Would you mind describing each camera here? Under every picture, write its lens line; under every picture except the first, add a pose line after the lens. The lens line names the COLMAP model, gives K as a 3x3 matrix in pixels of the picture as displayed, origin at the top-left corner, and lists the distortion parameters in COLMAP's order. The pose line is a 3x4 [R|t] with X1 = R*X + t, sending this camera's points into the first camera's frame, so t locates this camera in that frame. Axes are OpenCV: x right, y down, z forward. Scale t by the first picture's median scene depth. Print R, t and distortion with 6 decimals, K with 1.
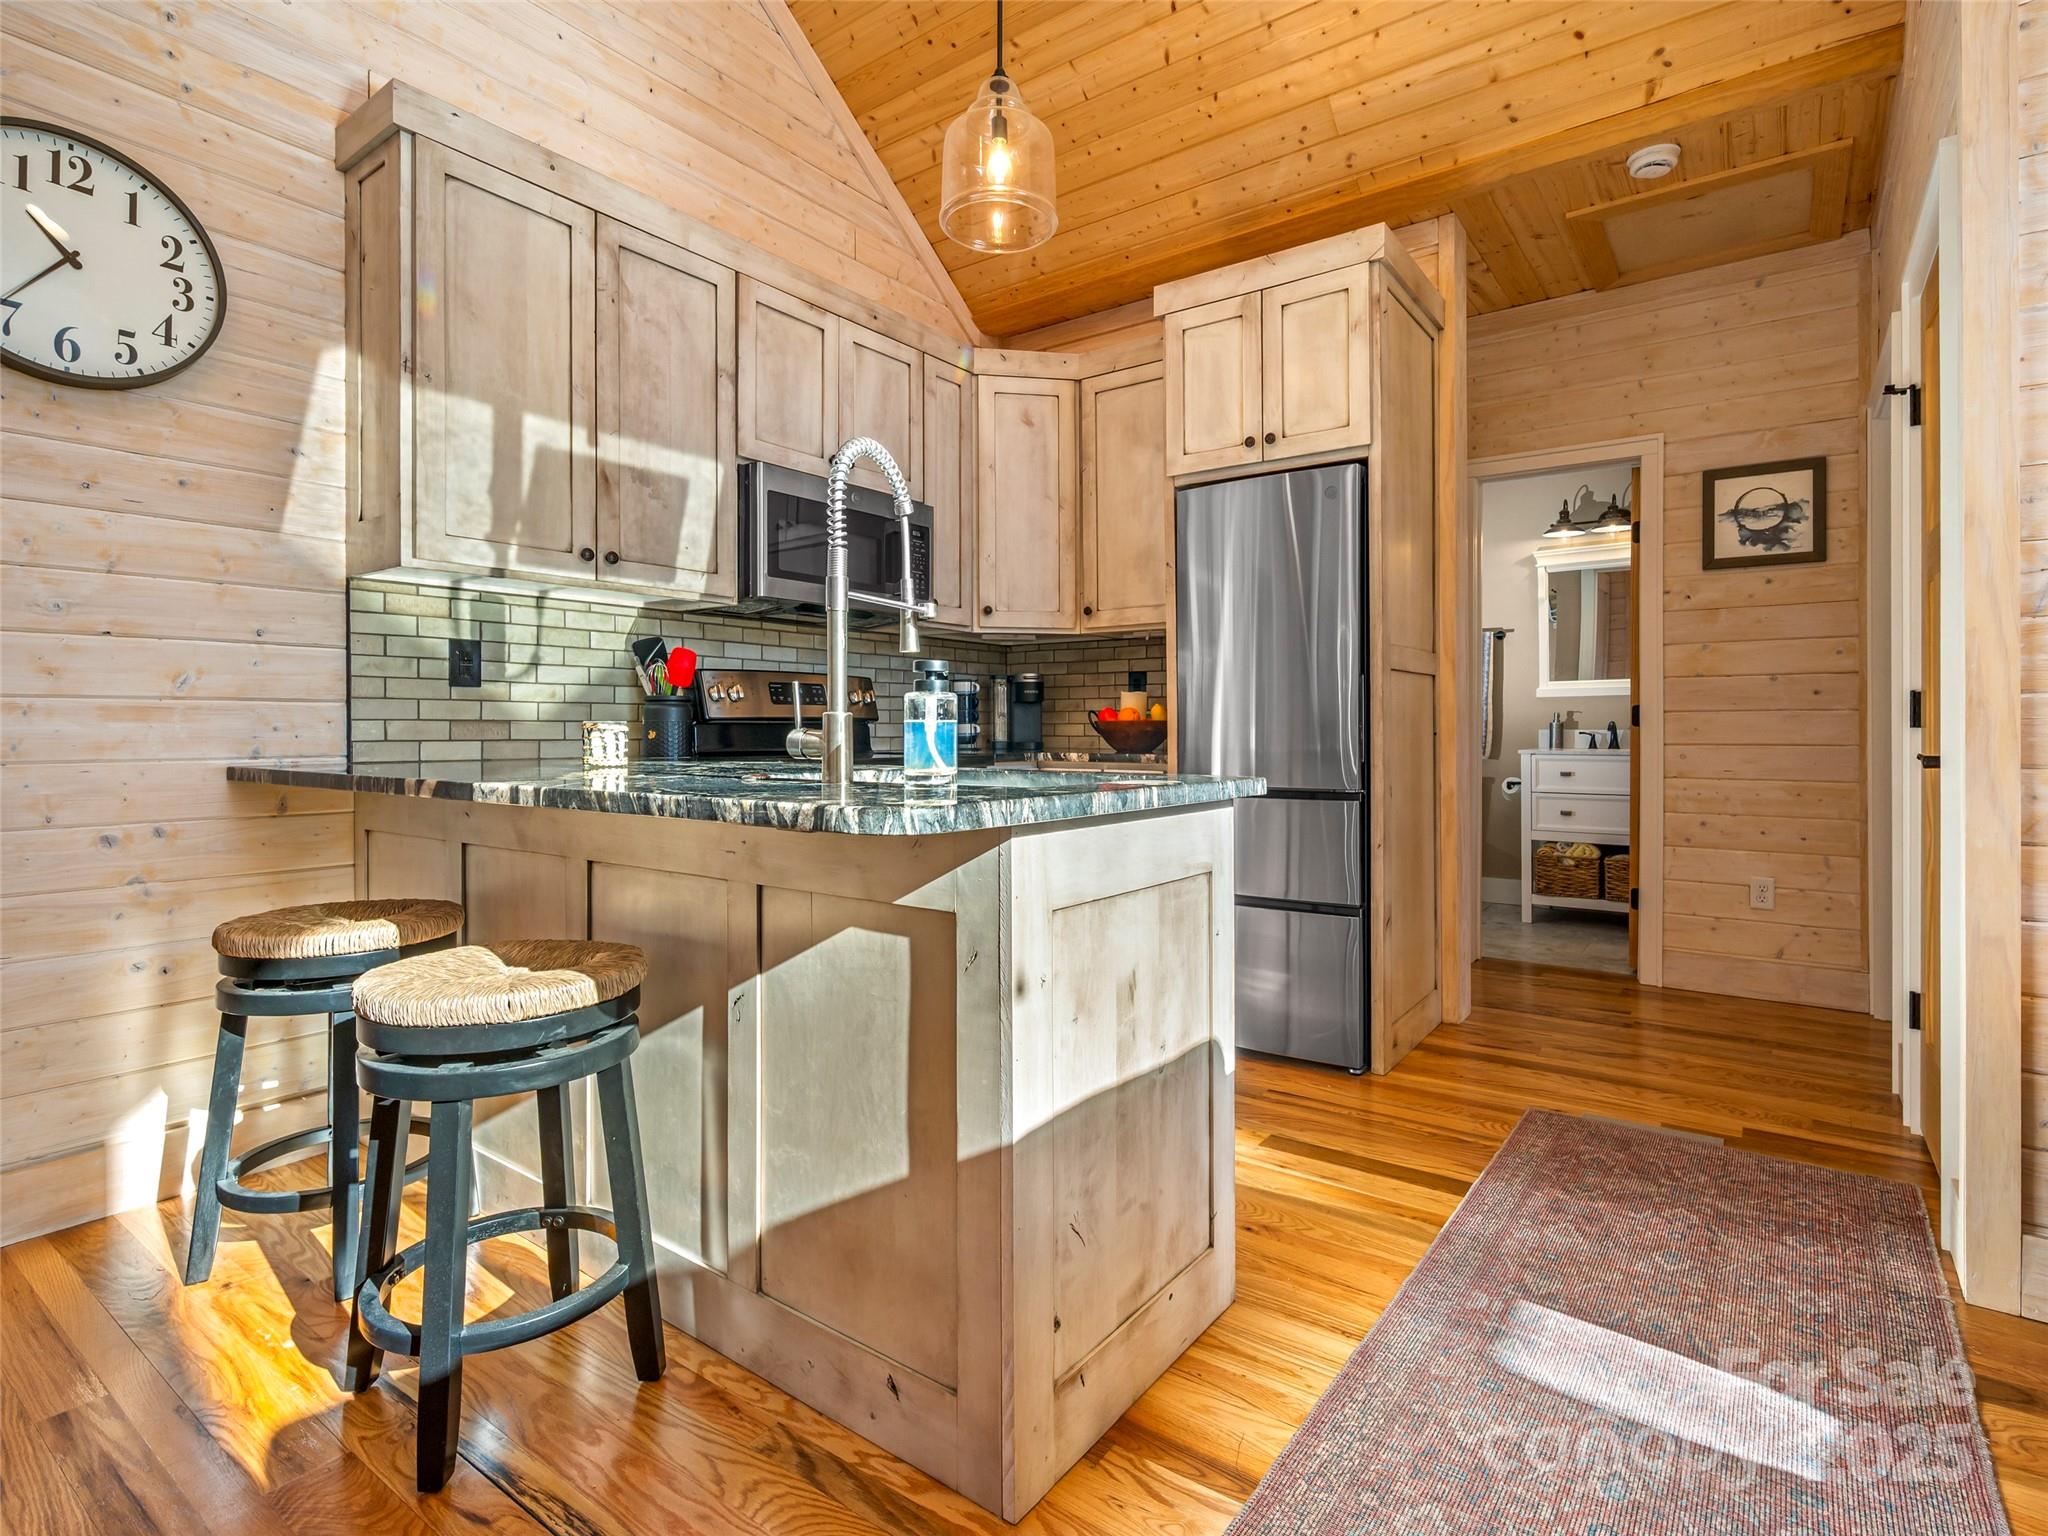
lens RADIAL K [[1006.4, 0, 1037.0], [0, 1006.4, 731.8], [0, 0, 1]] dist [-0.001559, -0.000042]
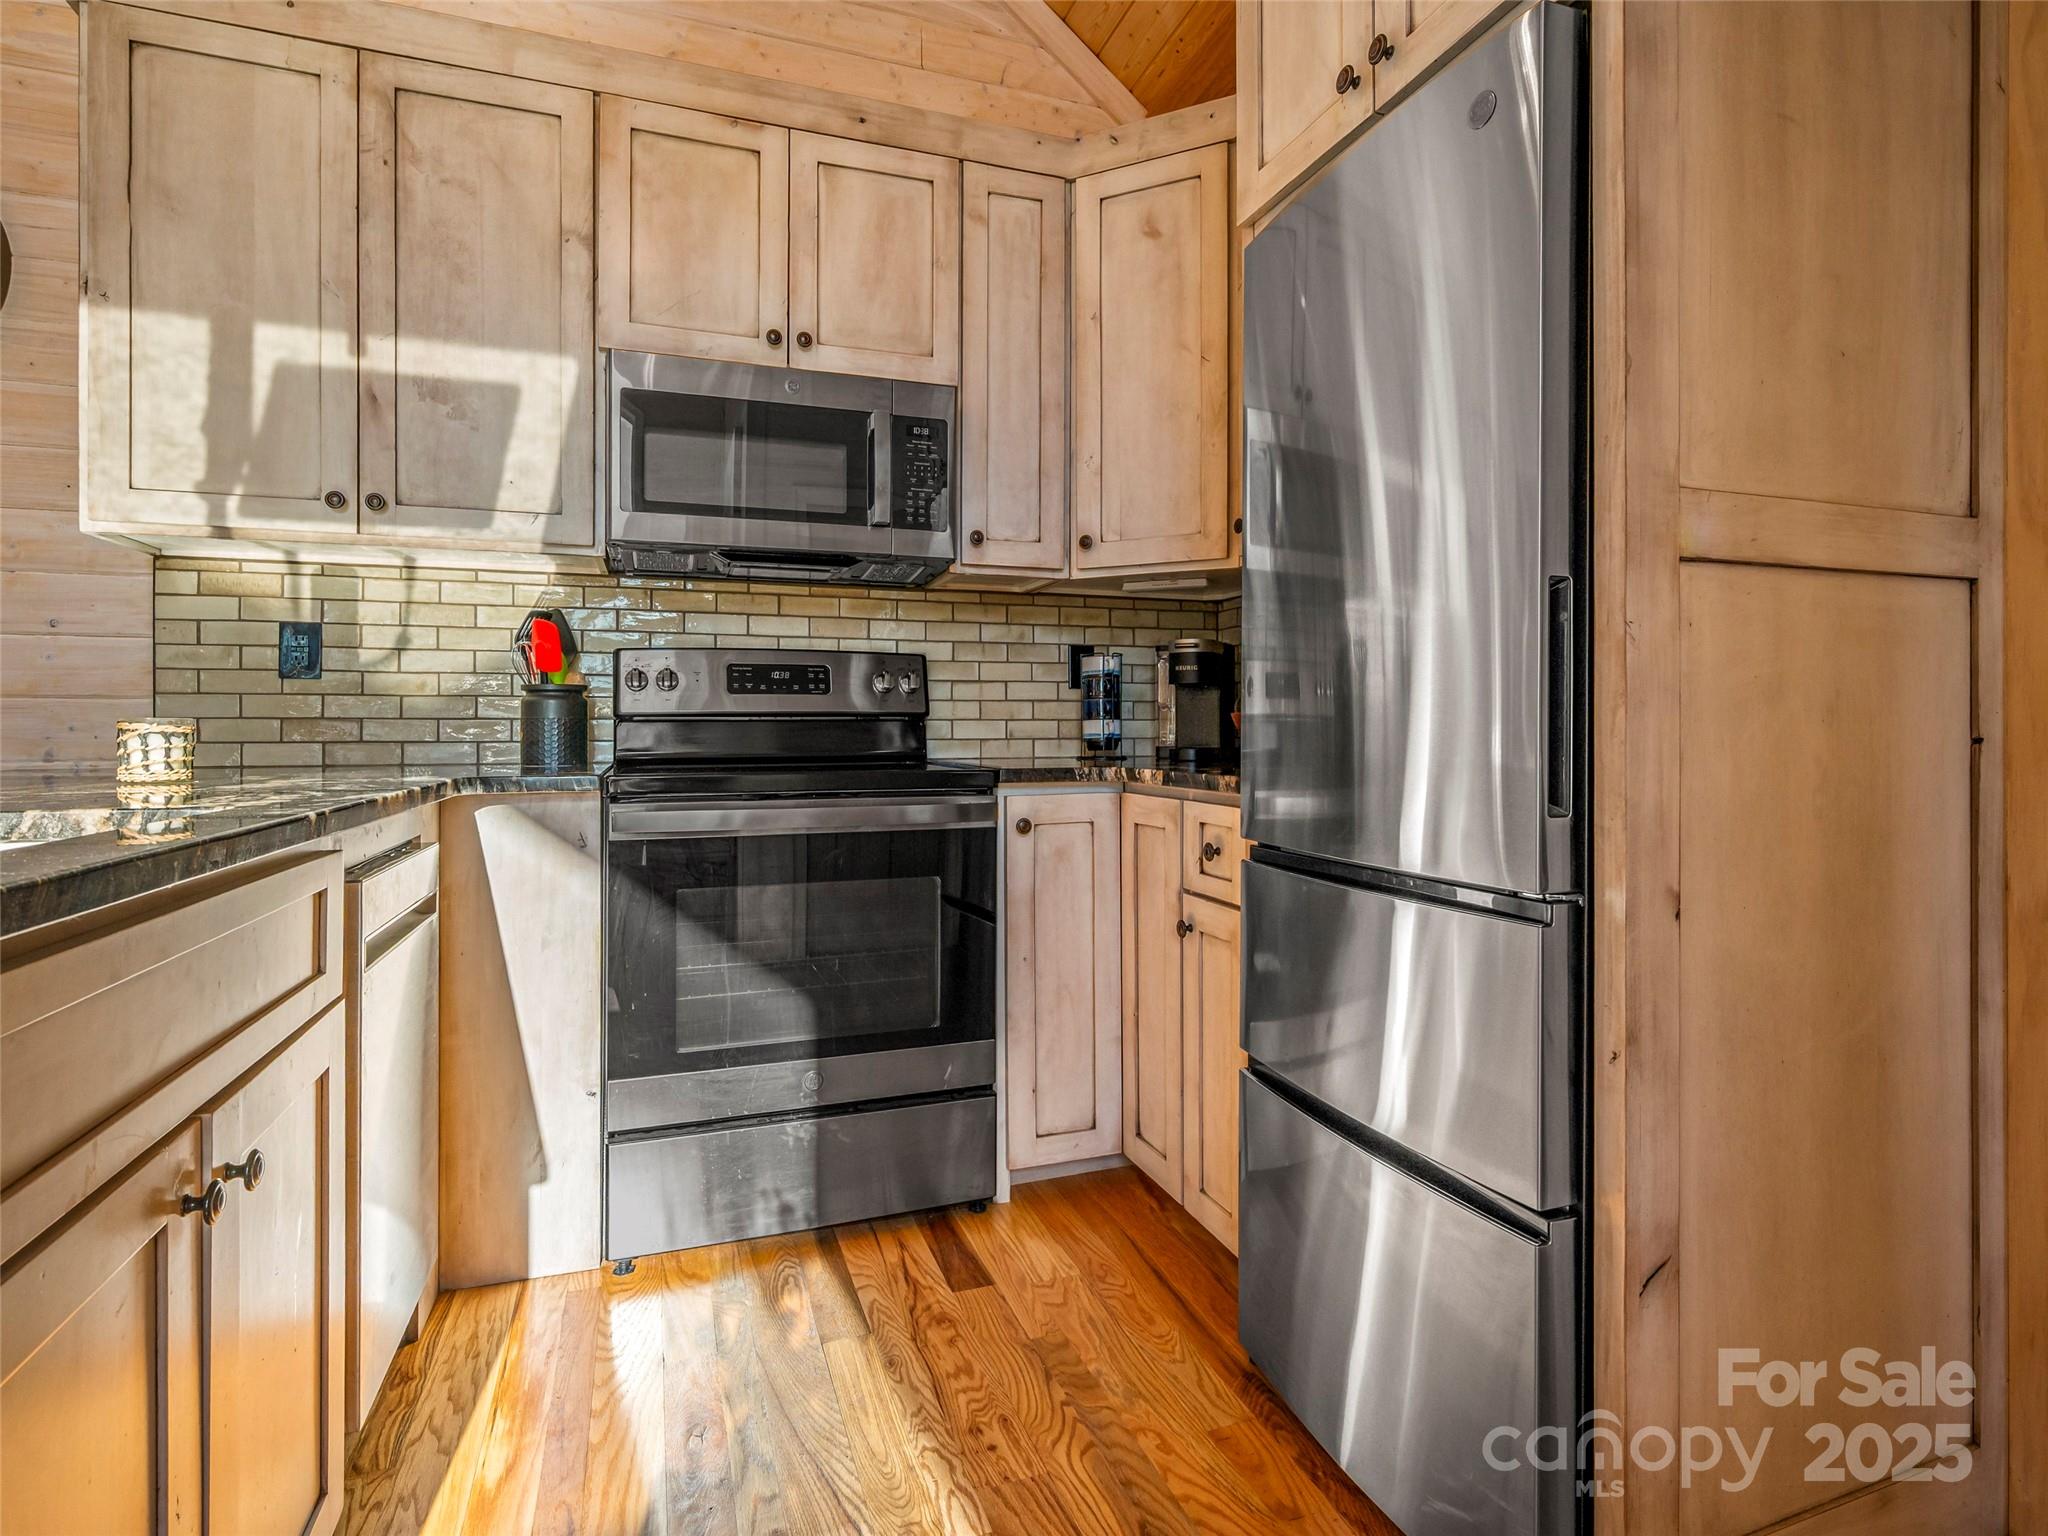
lens RADIAL K [[1006.4, 0, 1037.0], [0, 1006.4, 731.8], [0, 0, 1]] dist [-0.001559, -0.000042]
pose [[0.826298, 0.000255, -0.563234, 0.379387], [0.000034, 1.000000, 0.000502, -0.000508], [0.563234, -0.000434, 0.826298, 0.604030]]
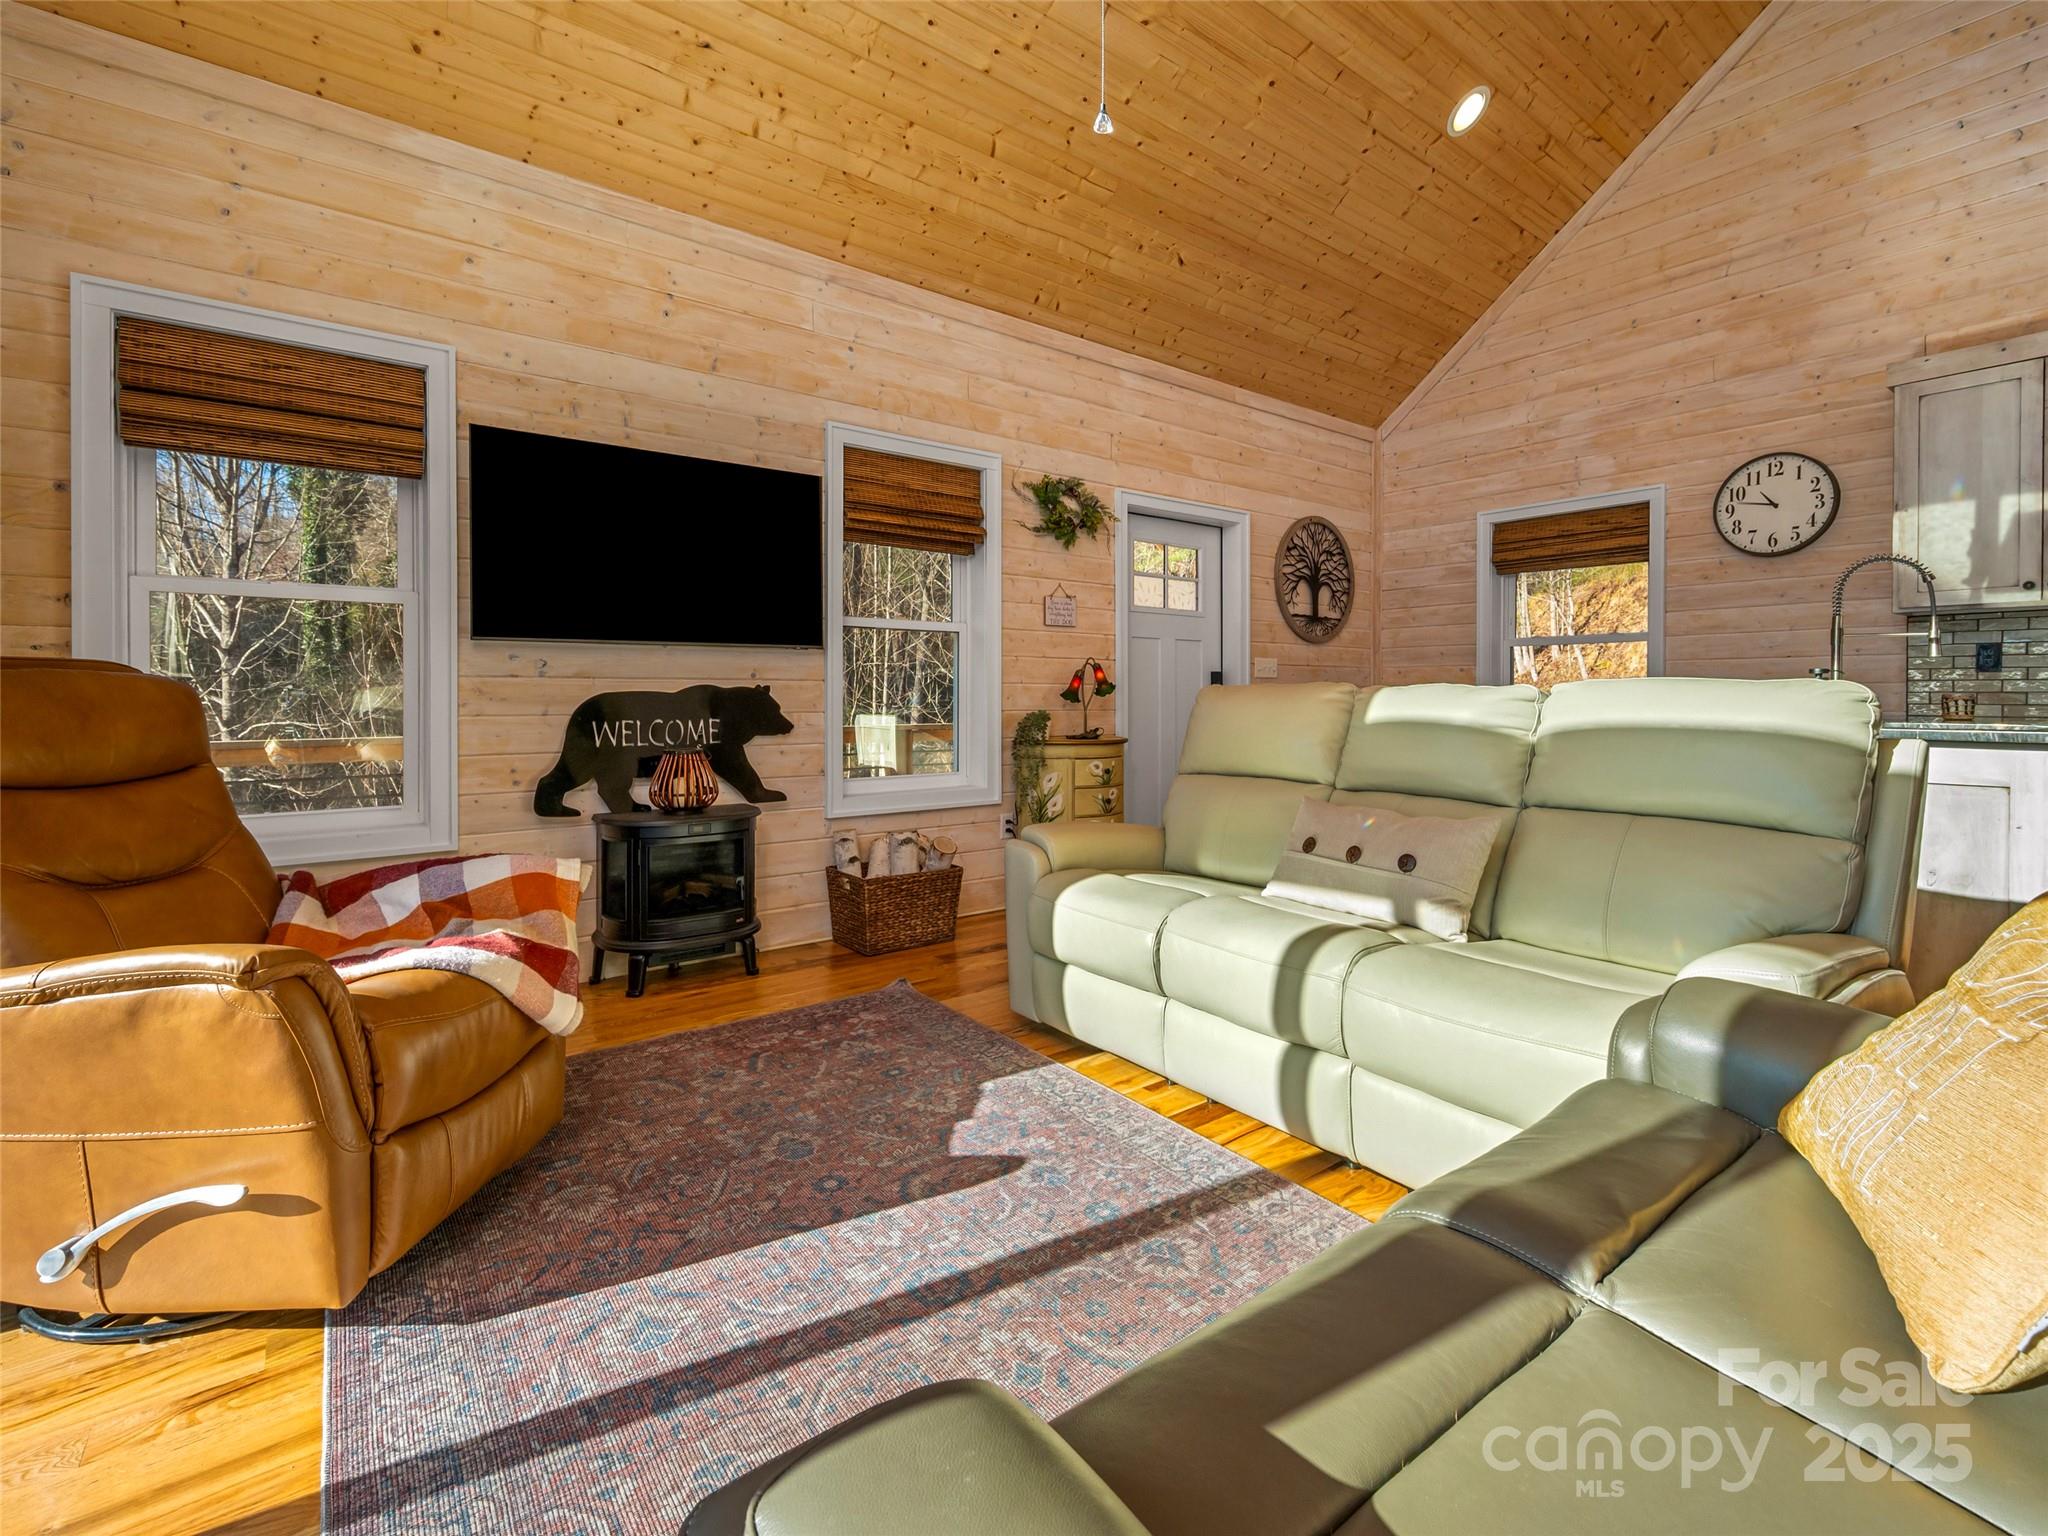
lens RADIAL K [[937.8, 0, 1058.3], [0, 937.8, 712.5], [0, 0, 1]] dist [0.000339, 0.000333]
pose [[-0.257596, 0.020306, -0.966039, 1.203363], [-0.002512, 0.999762, 0.021685, -0.007594], [0.966249, 0.008013, -0.257484, -0.063989]]
